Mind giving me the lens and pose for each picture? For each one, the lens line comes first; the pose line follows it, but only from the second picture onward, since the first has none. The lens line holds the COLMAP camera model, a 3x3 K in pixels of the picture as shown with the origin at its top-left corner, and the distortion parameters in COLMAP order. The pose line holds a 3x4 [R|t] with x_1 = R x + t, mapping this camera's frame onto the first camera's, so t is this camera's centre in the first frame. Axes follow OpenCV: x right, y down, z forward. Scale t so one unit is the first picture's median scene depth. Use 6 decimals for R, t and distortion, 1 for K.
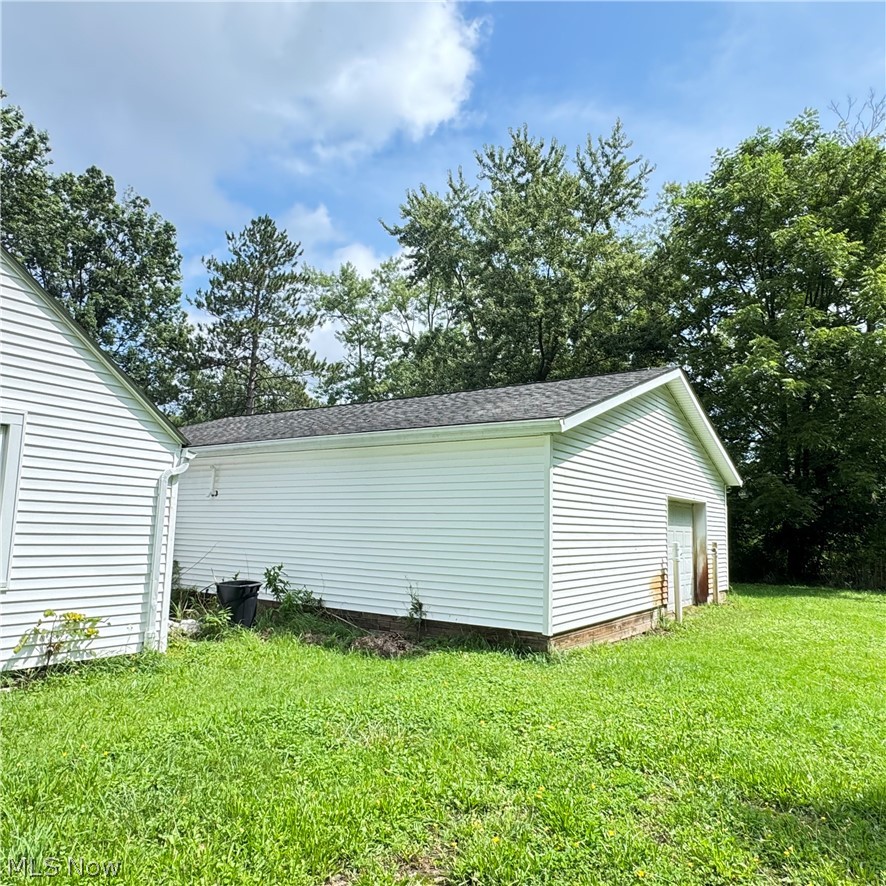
lens RADIAL K [[680.0, 0, 442.5], [0, 680.0, 444.1], [0, 0, 1]] dist [-0.004496, -0.002191]
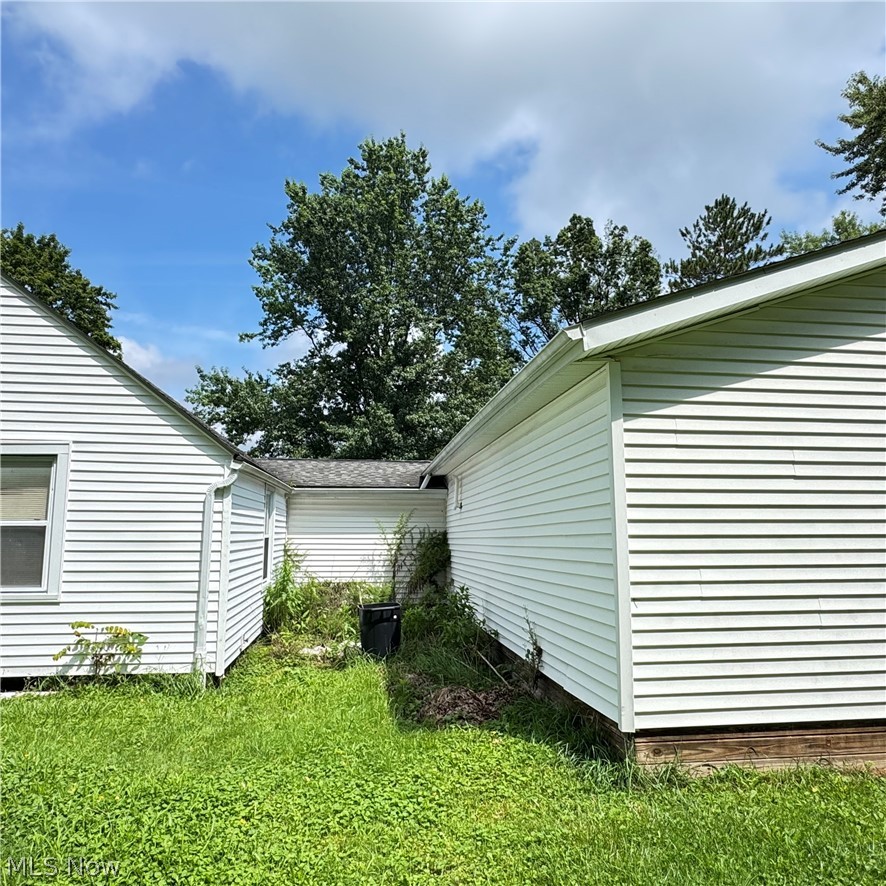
lens RADIAL K [[680.0, 0, 440.8], [0, 680.0, 420.0], [0, 0, 1]] dist [-0.004496, -0.002191]
pose [[0.668836, -0.154624, -0.727152, 0.520668], [0.108233, 0.987962, -0.110530, 0.090328], [0.735489, -0.004775, 0.677519, 0.574767]]
